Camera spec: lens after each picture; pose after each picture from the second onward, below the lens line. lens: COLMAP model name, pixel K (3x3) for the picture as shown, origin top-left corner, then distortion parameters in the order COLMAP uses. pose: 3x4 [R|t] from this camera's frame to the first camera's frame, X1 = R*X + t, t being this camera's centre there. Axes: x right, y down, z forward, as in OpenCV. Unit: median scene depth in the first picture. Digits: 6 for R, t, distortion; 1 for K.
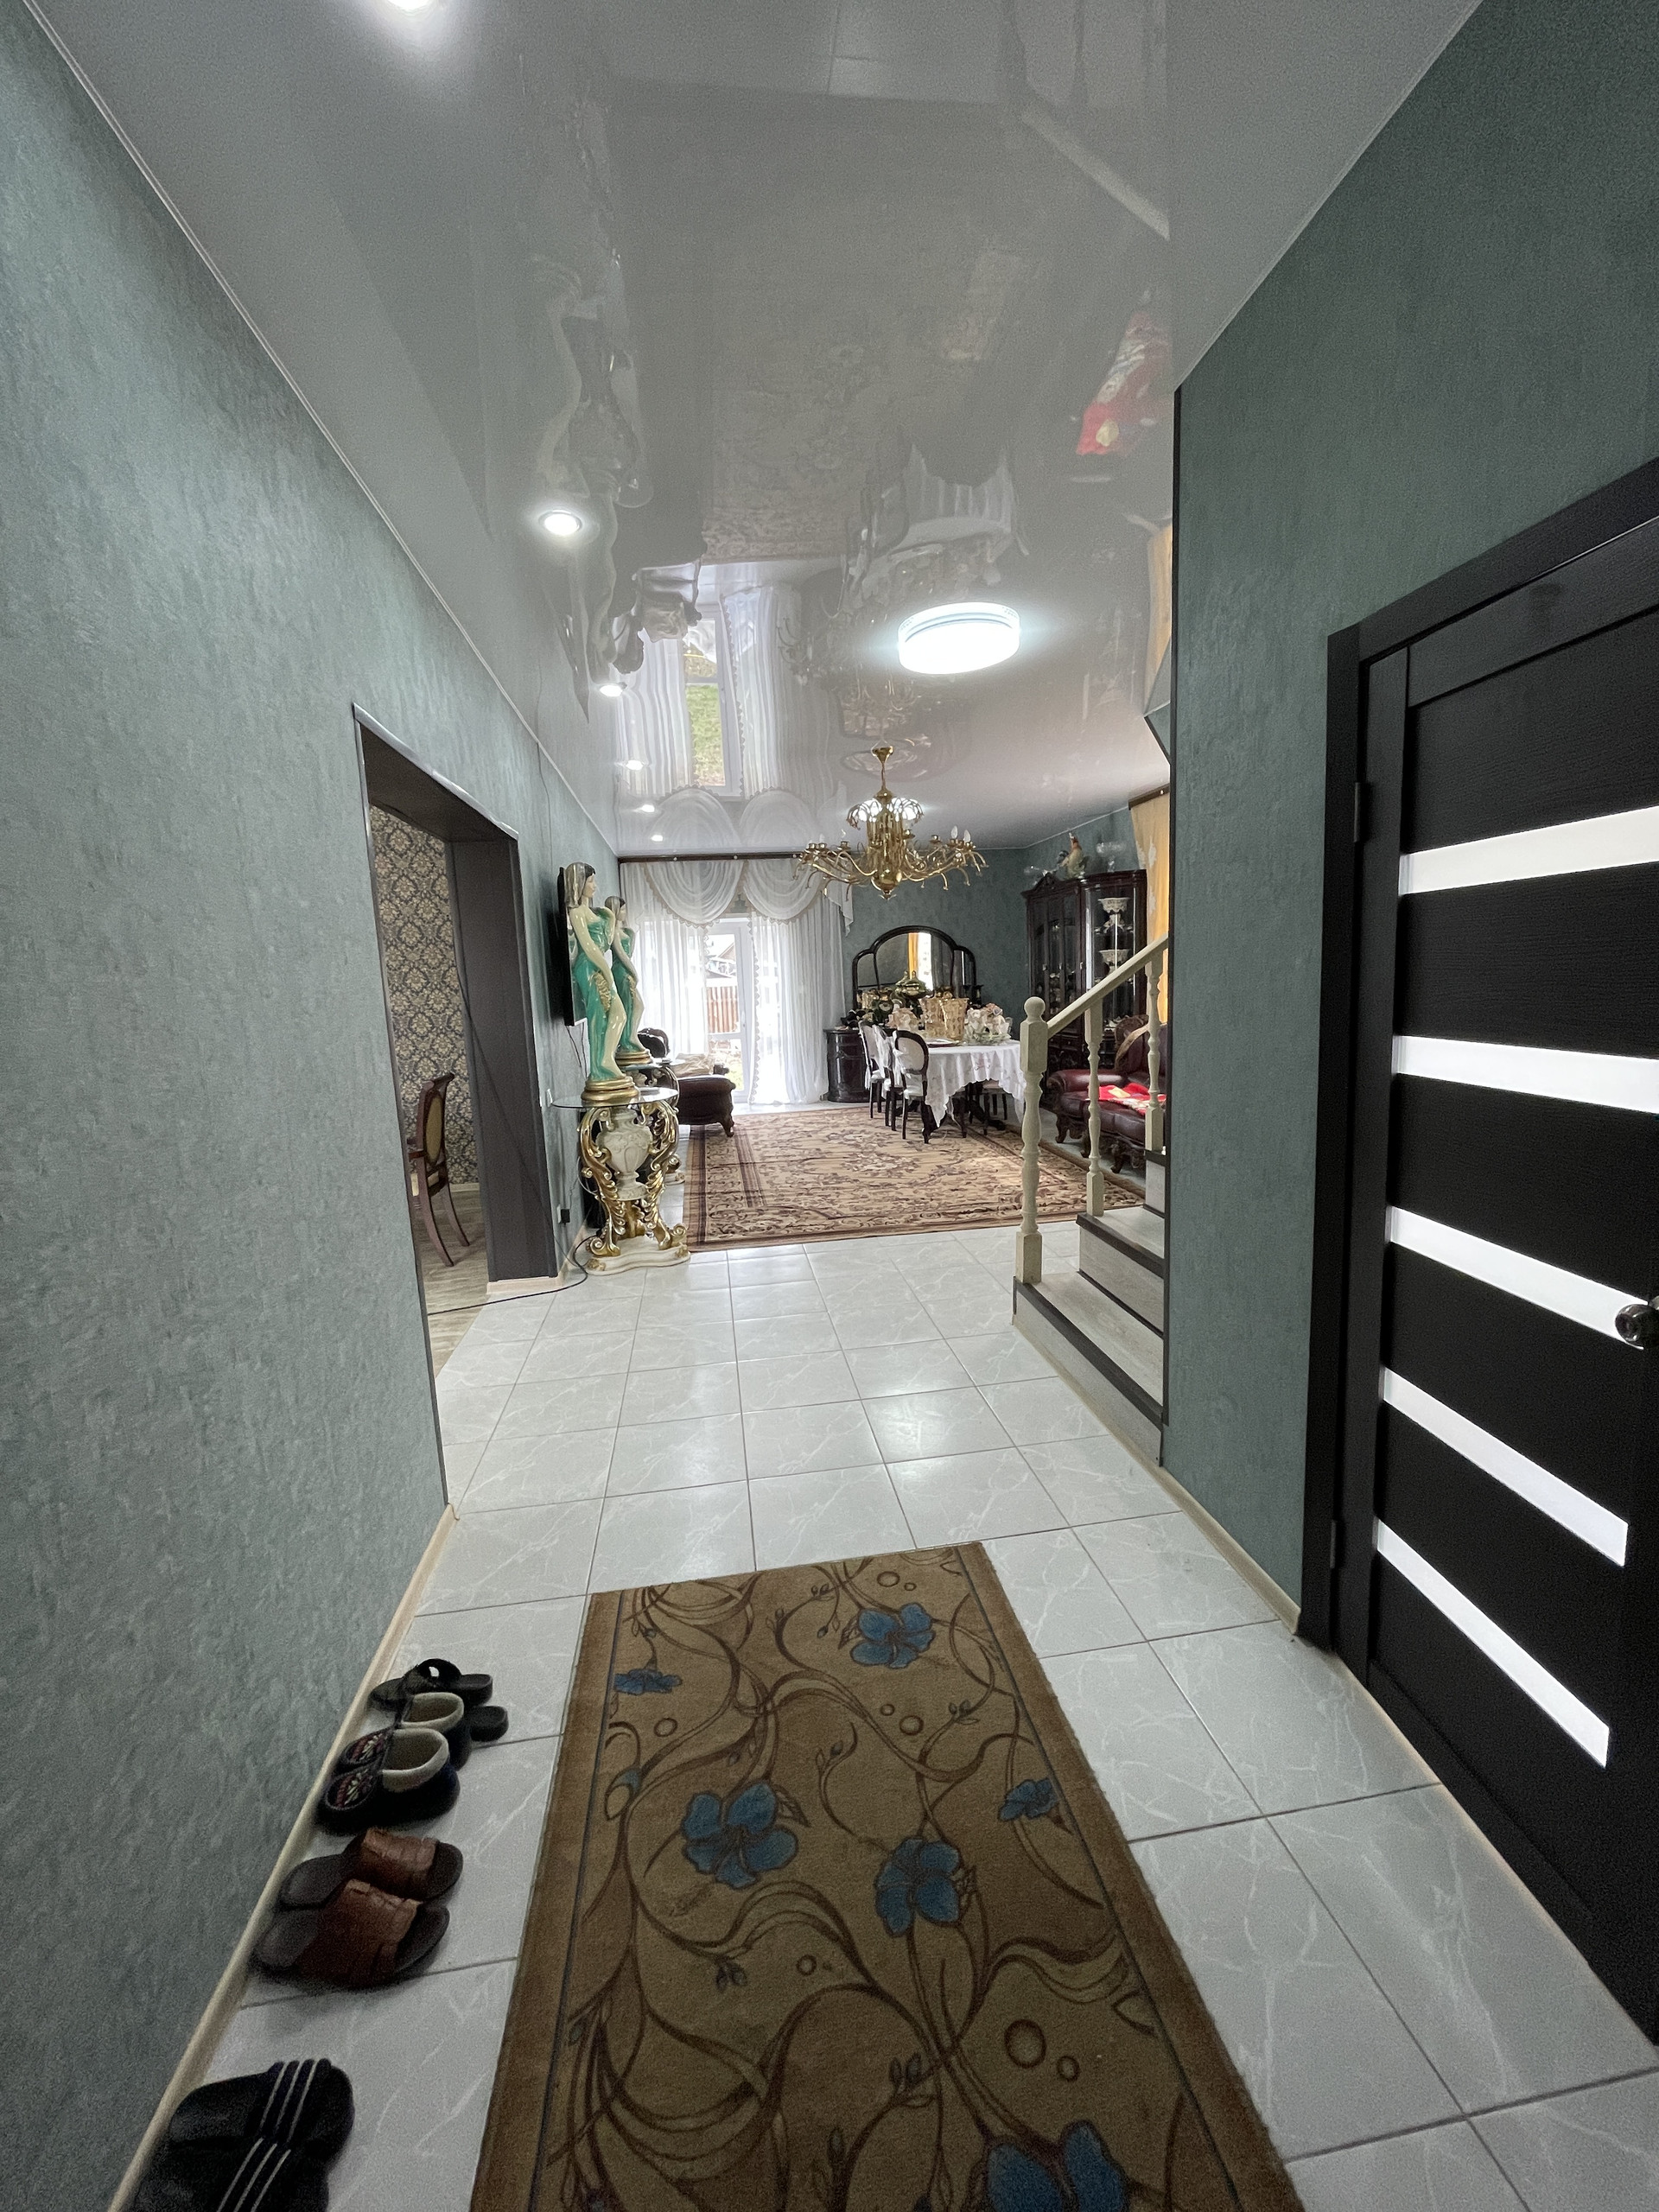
lens RADIAL K [[890.4, 0, 832.2], [0, 890.4, 1101.9], [0, 0, 1]] dist [-0.002478, -0.001433]
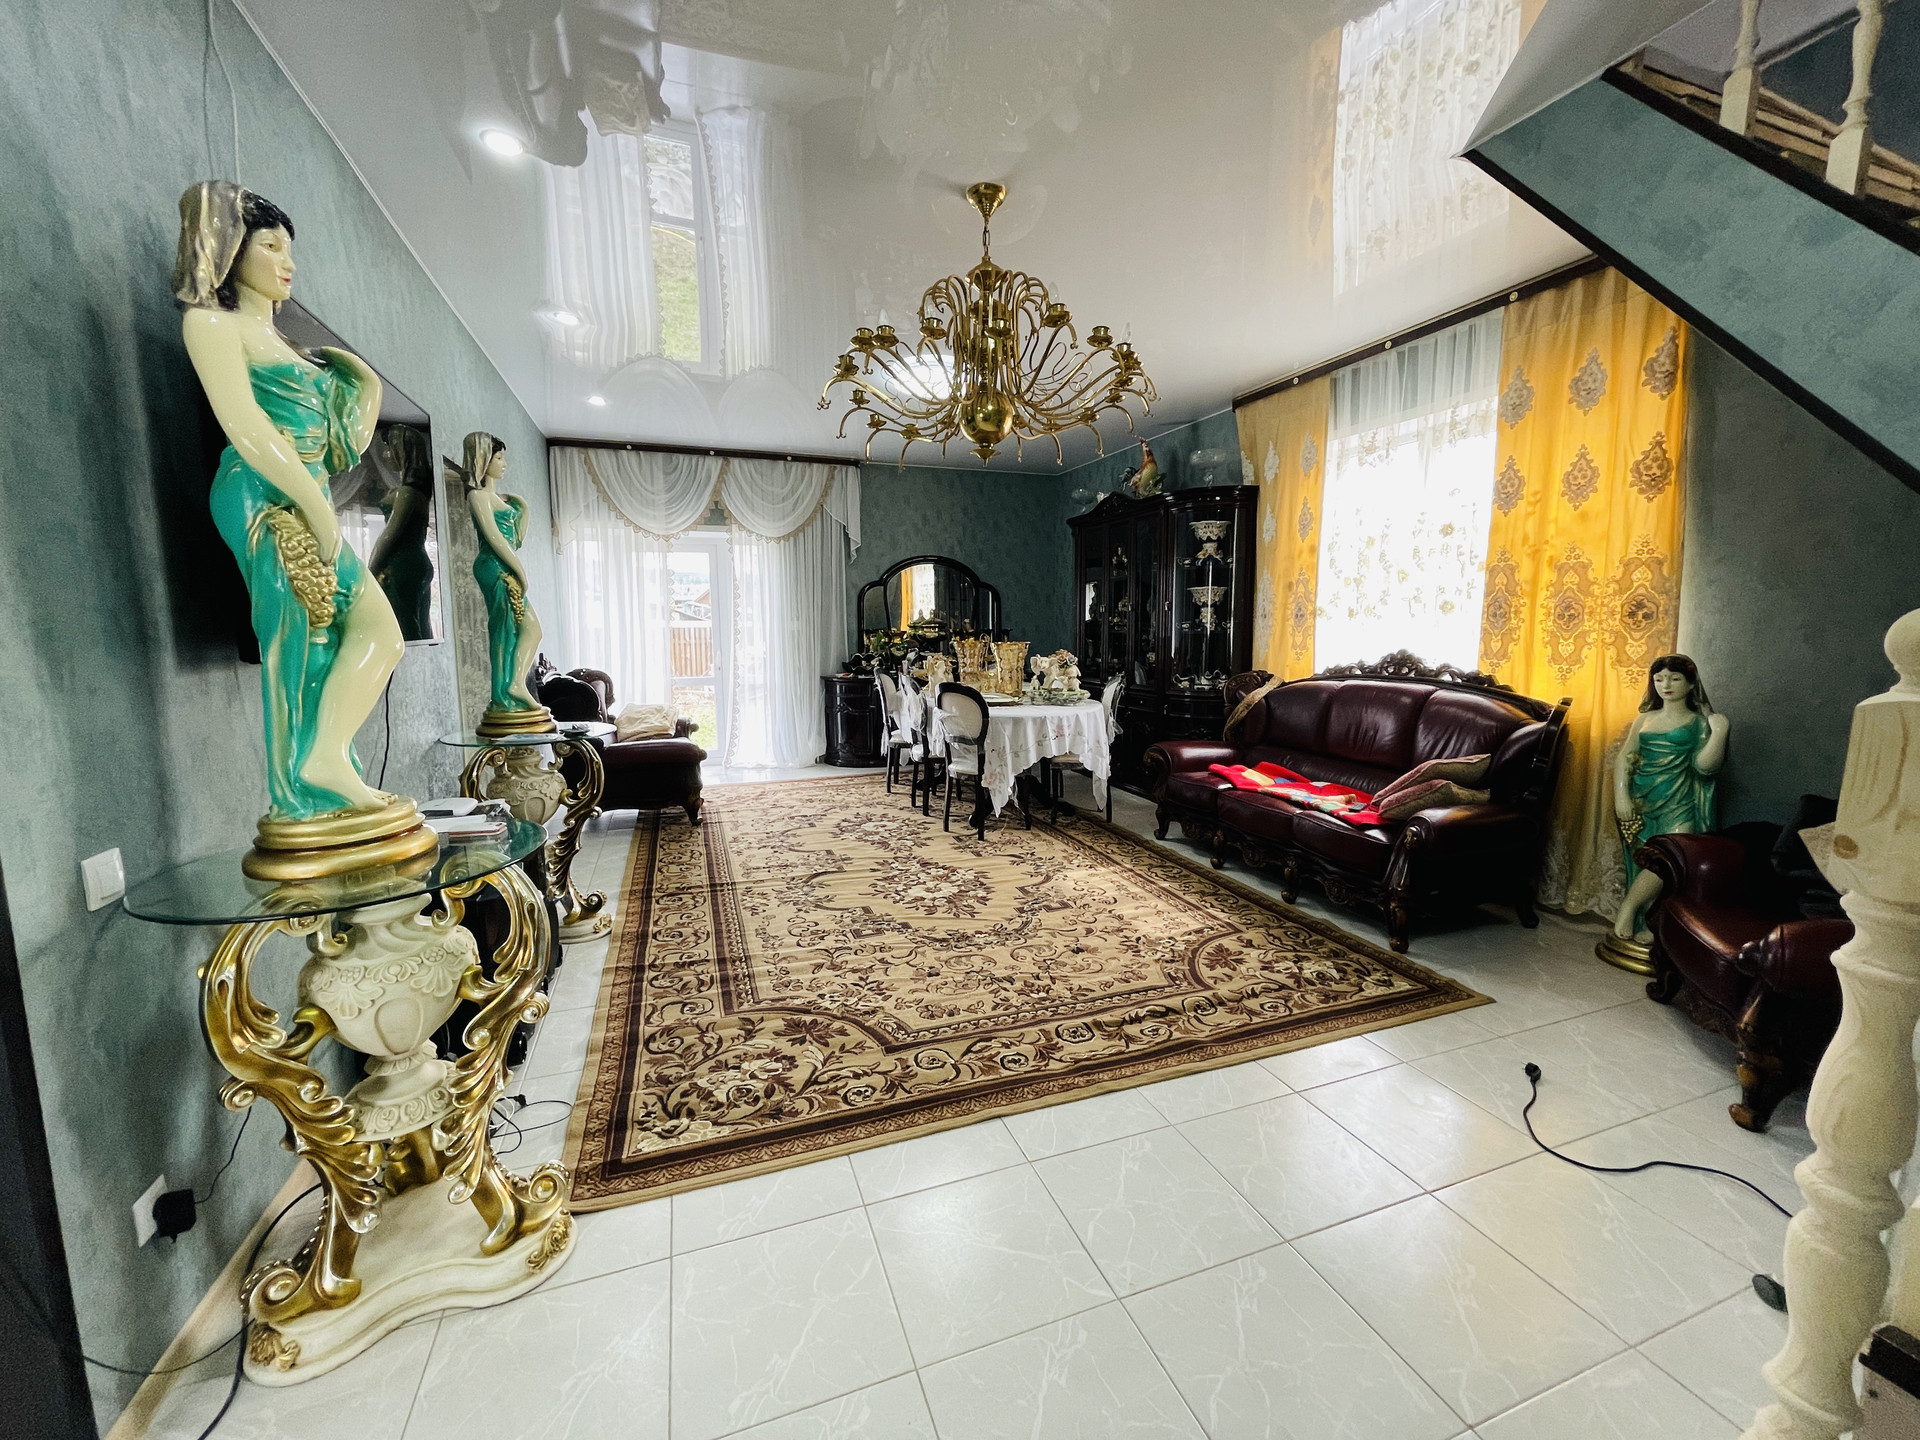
lens RADIAL K [[772.9, 0, 957.0], [0, 772.9, 716.6], [0, 0, 1]] dist [-0.002478, -0.001433]
pose [[0.979484, 0.015084, 0.200957, -0.036218], [-0.009646, 0.999561, -0.028015, -0.031887], [-0.201292, 0.025502, 0.979199, 0.349458]]
